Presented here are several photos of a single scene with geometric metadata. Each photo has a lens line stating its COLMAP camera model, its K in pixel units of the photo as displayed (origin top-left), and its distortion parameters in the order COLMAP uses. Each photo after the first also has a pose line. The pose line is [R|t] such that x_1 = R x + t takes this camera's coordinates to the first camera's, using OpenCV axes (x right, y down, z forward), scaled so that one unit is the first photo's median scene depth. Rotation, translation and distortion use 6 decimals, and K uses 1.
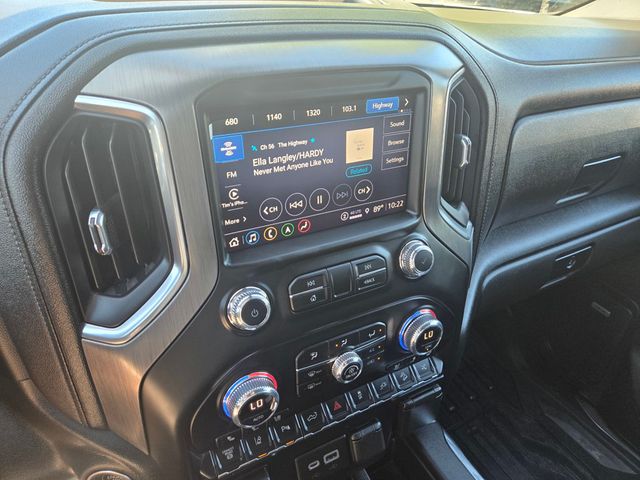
lens RADIAL K [[438.2, 0, 319.7], [0, 438.2, 252.6], [0, 0, 1]] dist [0.026222, -0.002347]
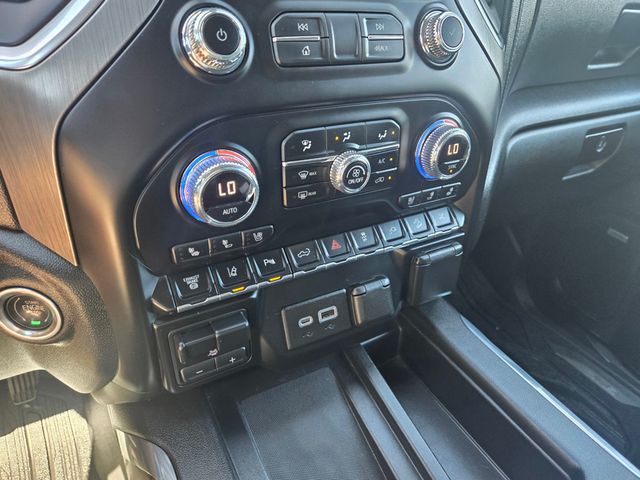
lens RADIAL K [[443.2, 0, 326.0], [0, 443.2, 243.6], [0, 0, 1]] dist [0.022294, -0.003189]
pose [[0.999471, 0.005103, 0.032122, -0.003492], [-0.005143, 0.999986, 0.001165, 0.387789], [-0.032116, -0.001330, 0.999483, 0.237174]]
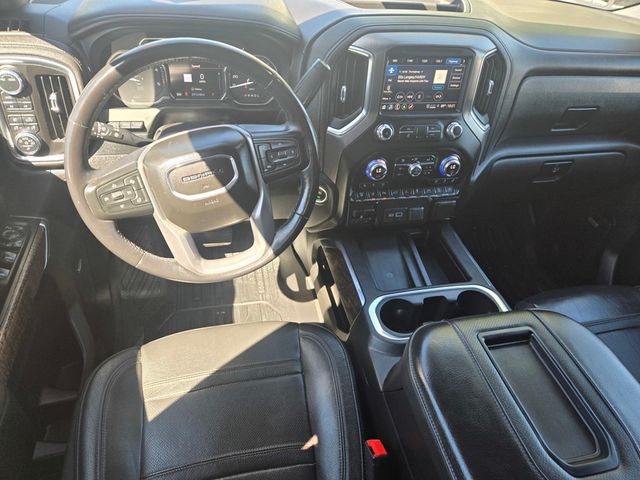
lens RADIAL K [[431.6, 0, 317.0], [0, 431.6, 250.5], [0, 0, 1]] dist [0.009018, -0.003722]
pose [[0.963022, 0.213898, -0.163816, 0.027448], [-0.187530, 0.968730, 0.162462, 0.412282], [0.193444, -0.125734, 0.973021, -1.530856]]
